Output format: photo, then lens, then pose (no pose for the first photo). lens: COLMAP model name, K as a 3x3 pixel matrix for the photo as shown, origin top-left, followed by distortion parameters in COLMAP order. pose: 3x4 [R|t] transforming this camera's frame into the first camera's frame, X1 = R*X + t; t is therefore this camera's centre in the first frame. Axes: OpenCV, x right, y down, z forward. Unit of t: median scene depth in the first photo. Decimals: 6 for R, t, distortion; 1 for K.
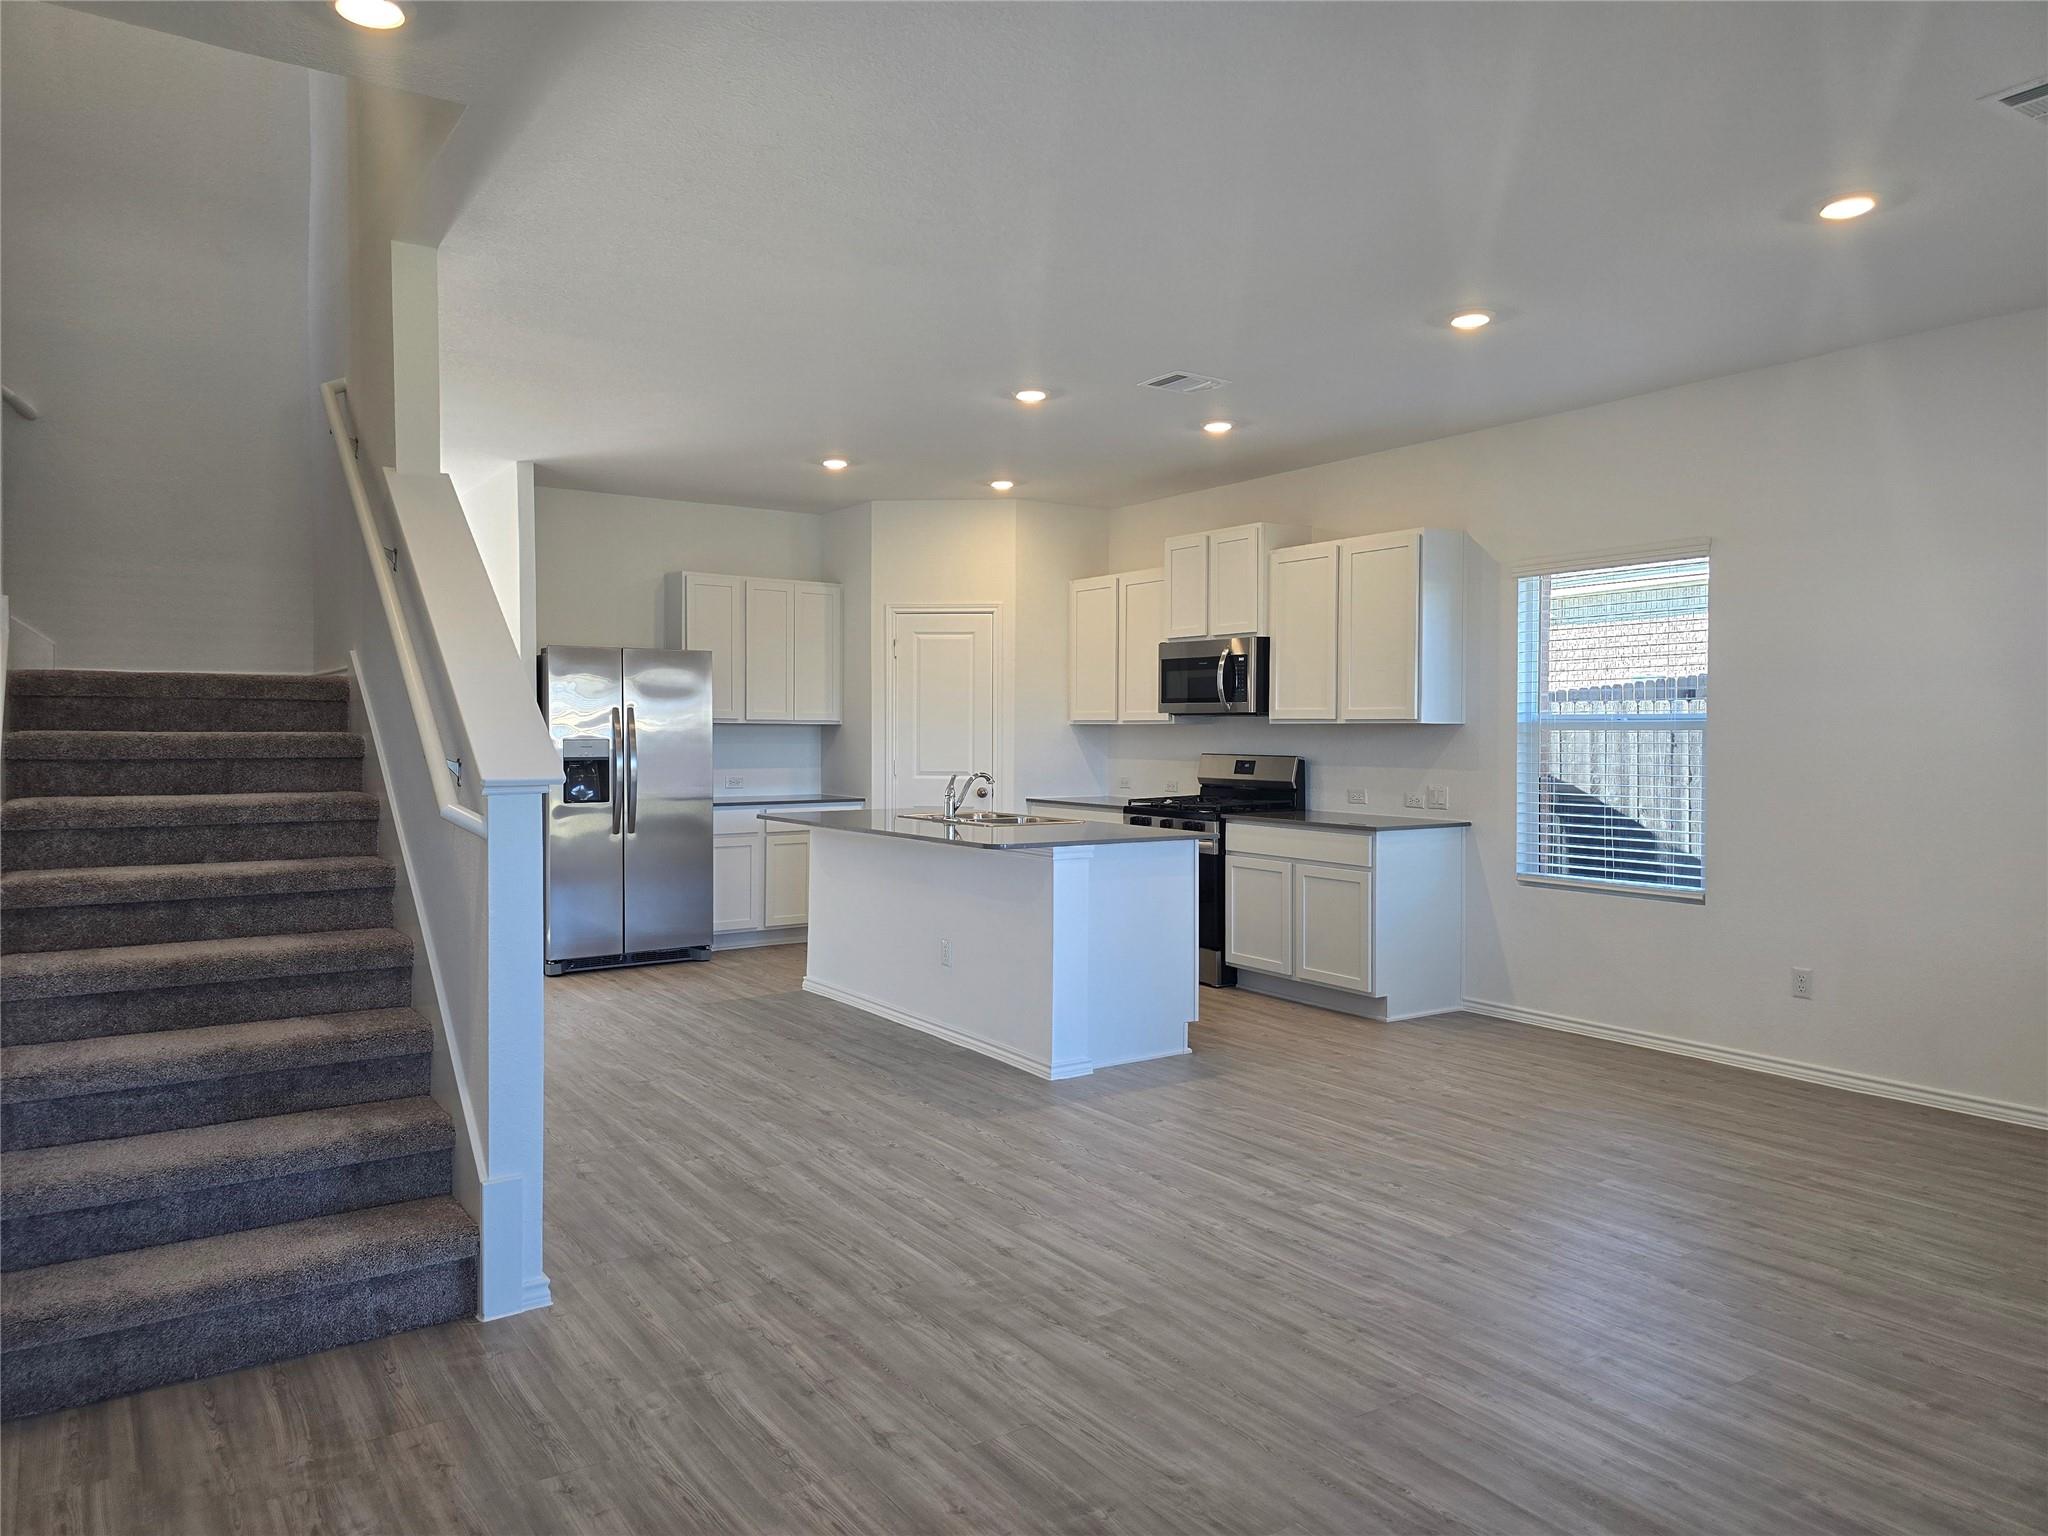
lens RADIAL K [[1354.5, 0, 1022.8], [0, 1354.5, 764.4], [0, 0, 1]] dist [0.066791, -0.055216]
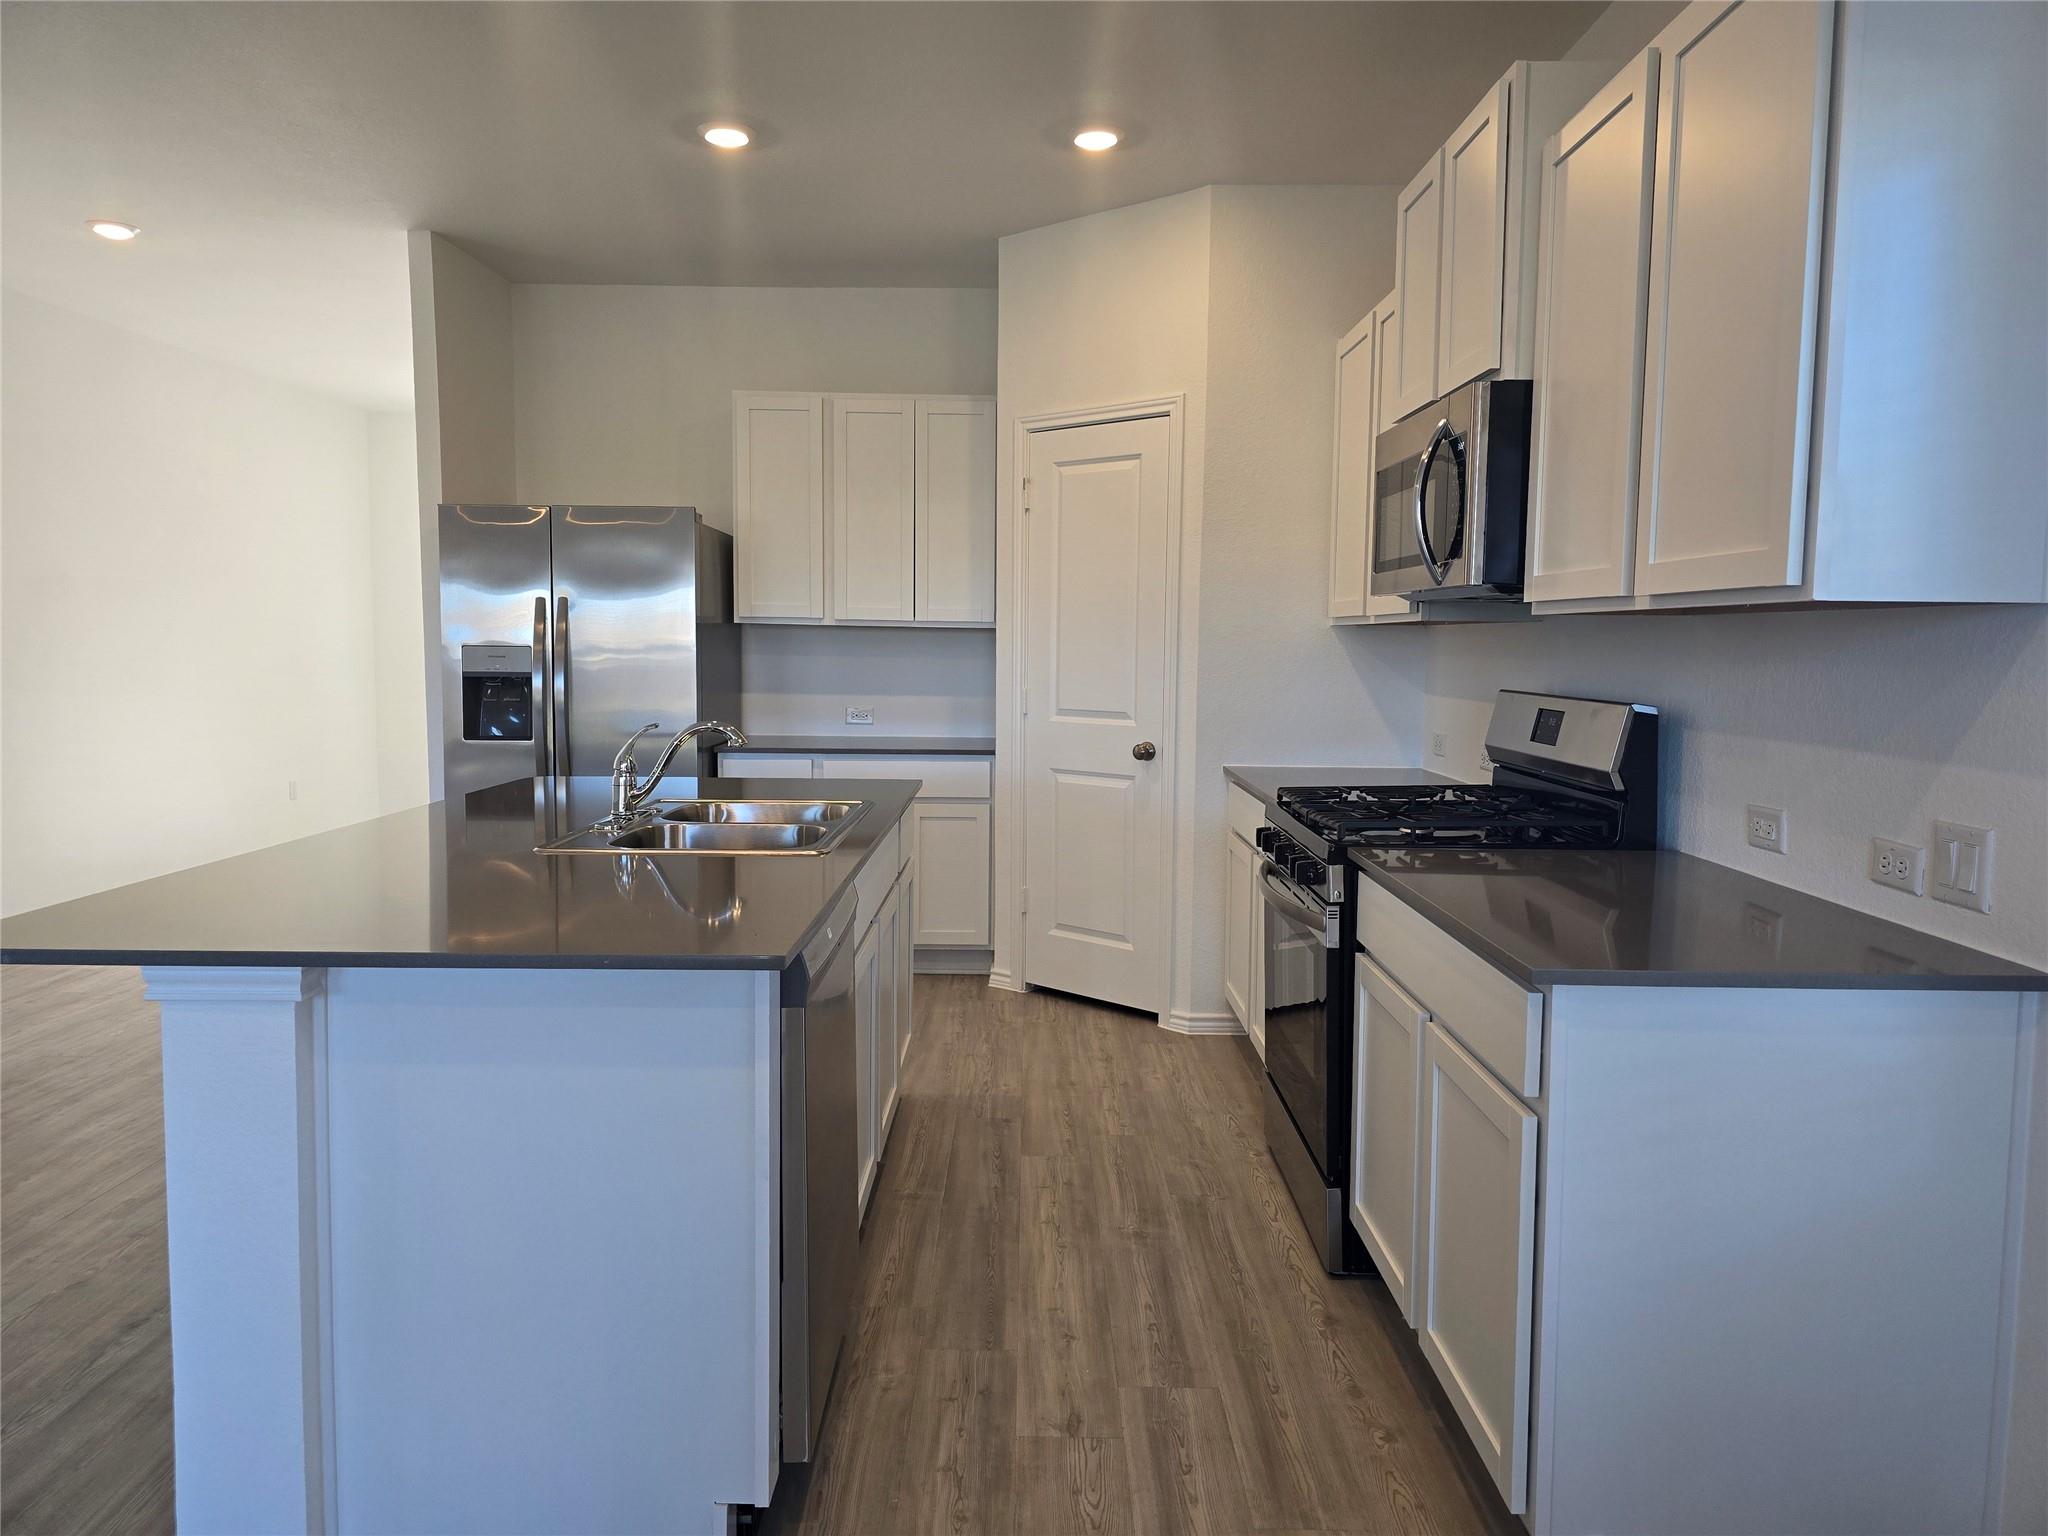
lens RADIAL K [[1421.1, 0, 992.2], [0, 1421.1, 734.0], [0, 0, 1]] dist [0.142566, 0.000051]
pose [[0.807754, 0.041763, -0.588039, 0.287285], [-0.019811, 0.998847, 0.043726, -0.011056], [0.589187, -0.023670, 0.807650, 0.562845]]
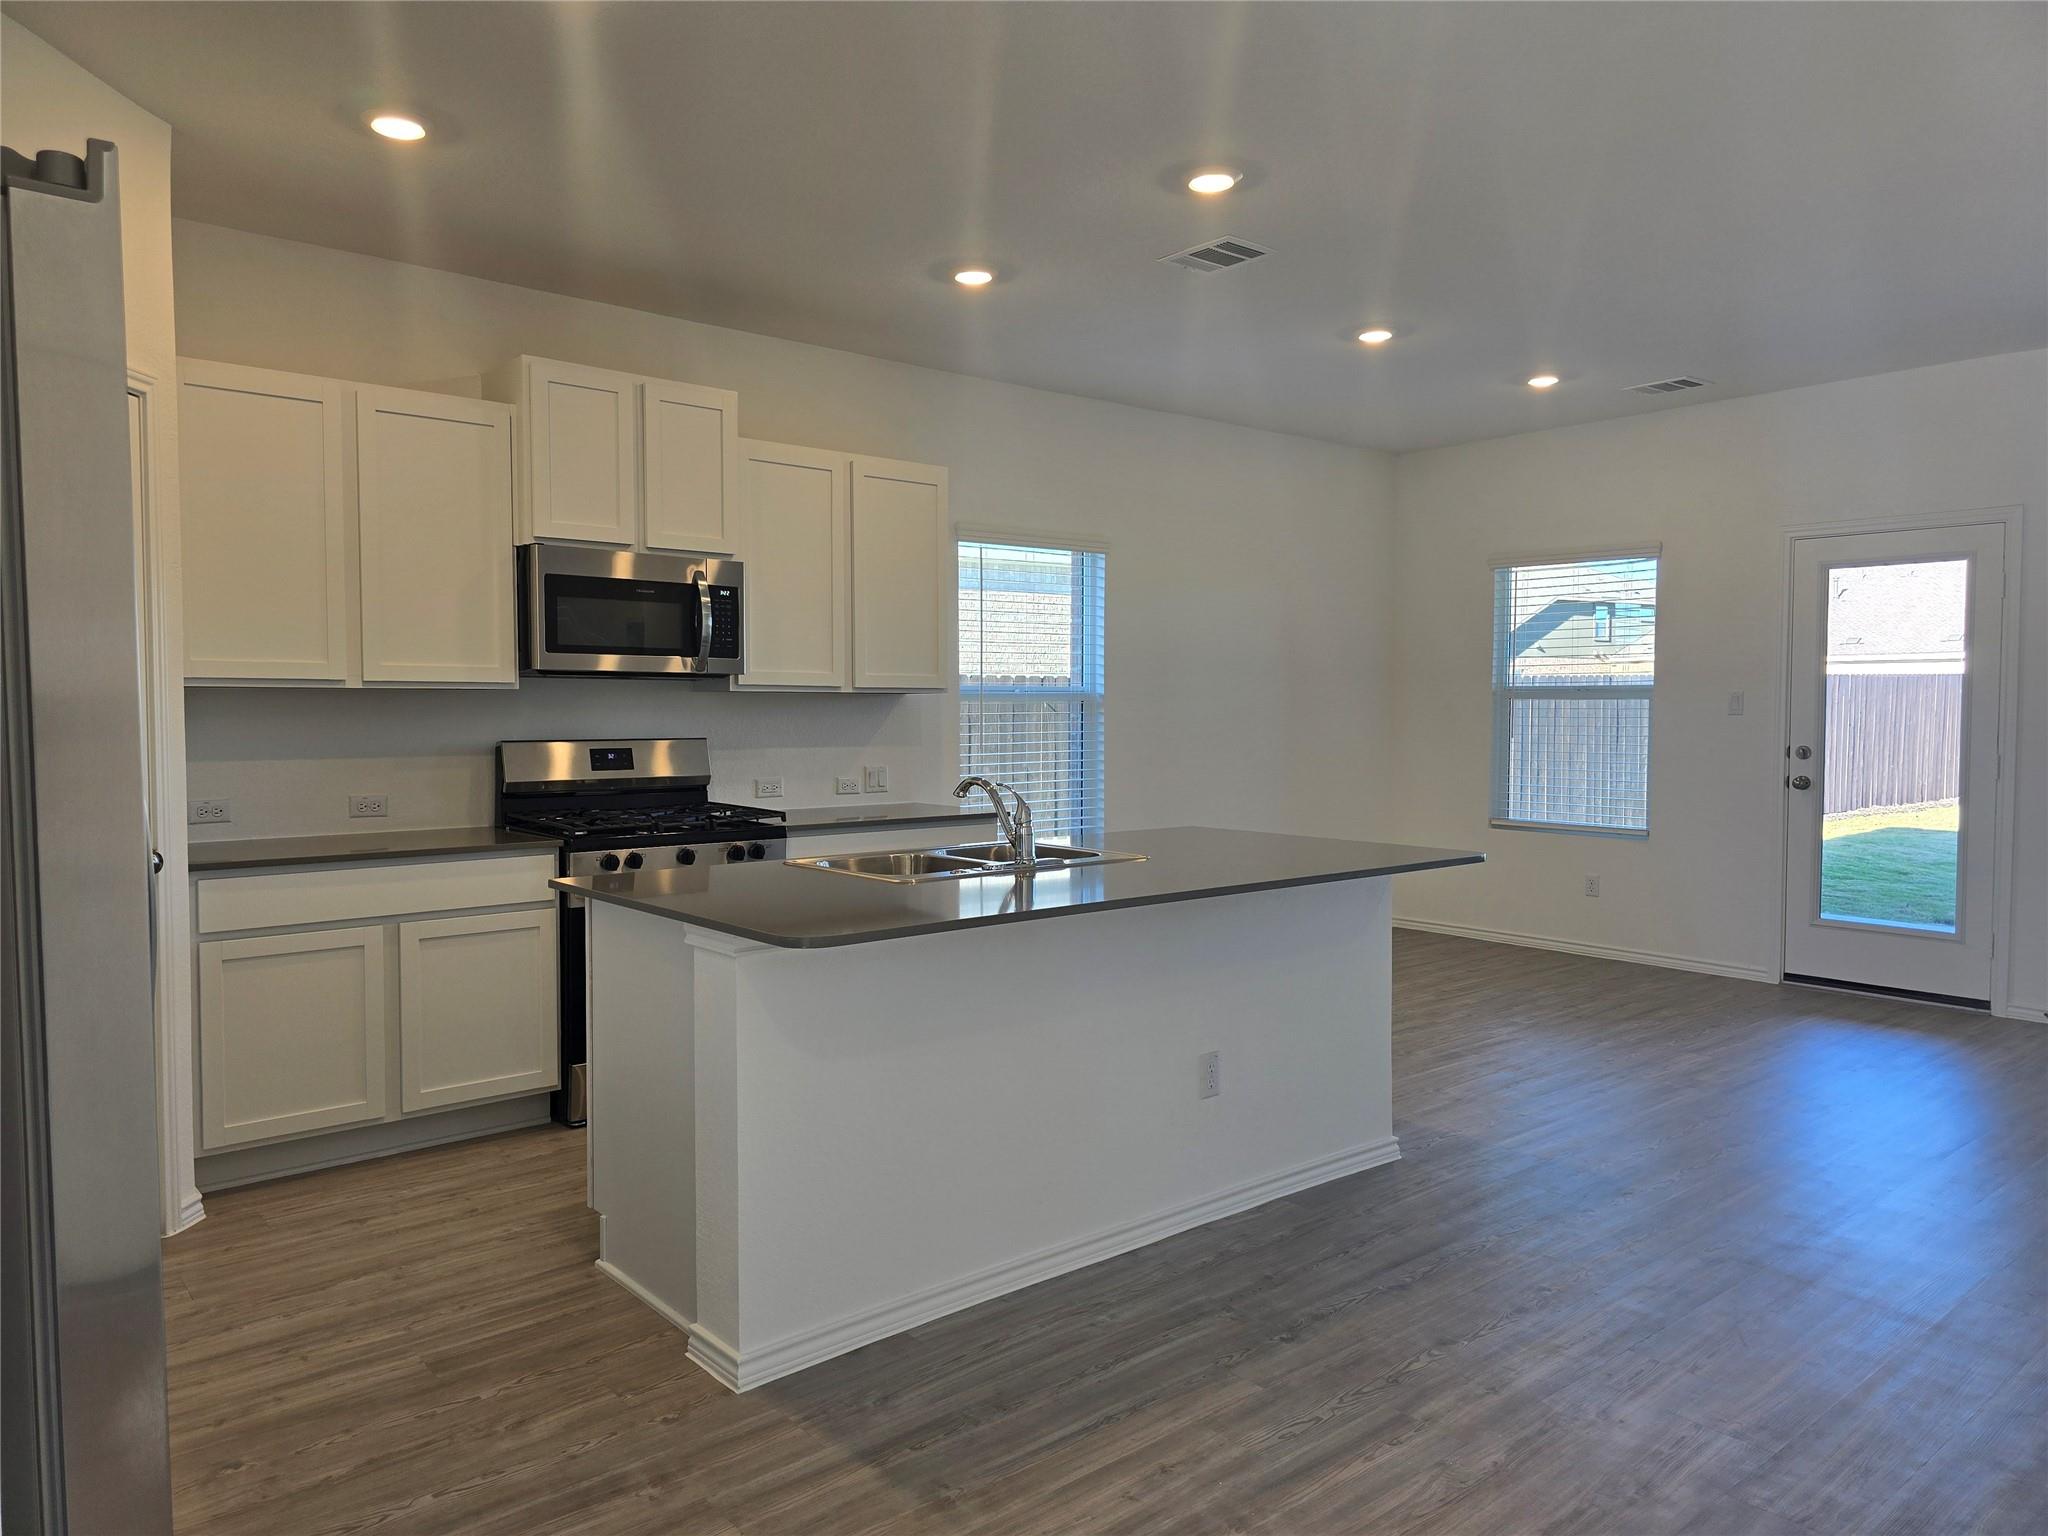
lens RADIAL K [[1375.4, 0, 1003.8], [0, 1375.4, 774.1], [0, 0, 1]] dist [0.027170, 0.004229]
pose [[-0.087419, -0.055350, 0.994633, -0.501419], [0.025221, 0.998012, 0.057754, -0.023880], [-0.995852, 0.030134, -0.085849, 0.887860]]
